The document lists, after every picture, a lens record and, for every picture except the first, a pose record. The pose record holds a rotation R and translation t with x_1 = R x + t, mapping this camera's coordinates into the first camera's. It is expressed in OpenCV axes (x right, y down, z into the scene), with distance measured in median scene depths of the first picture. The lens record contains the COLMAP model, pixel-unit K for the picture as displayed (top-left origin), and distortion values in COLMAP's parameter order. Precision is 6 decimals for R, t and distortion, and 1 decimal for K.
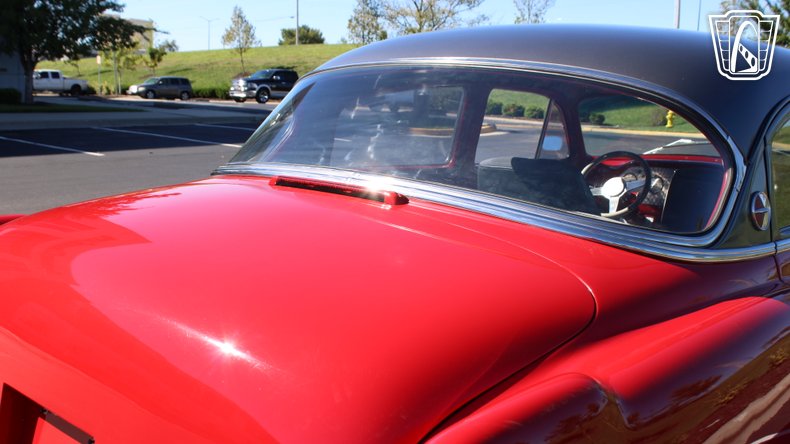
lens RADIAL K [[849.1, 0, 389.2], [0, 849.1, 222.2], [0, 0, 1]] dist [-0.132733, 0.165523]
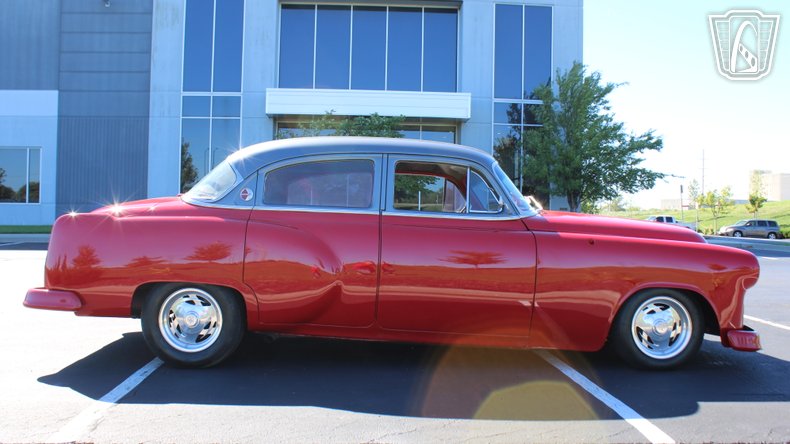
lens RADIAL K [[735.5, 0, 380.3], [0, 735.5, 225.2], [0, 0, 1]] dist [-0.149006, 0.141647]
pose [[0.672026, -0.011338, -0.740441, 0.122427], [-0.119020, 0.985230, -0.123110, 0.016279], [0.730900, 0.170860, 0.660751, -0.016180]]
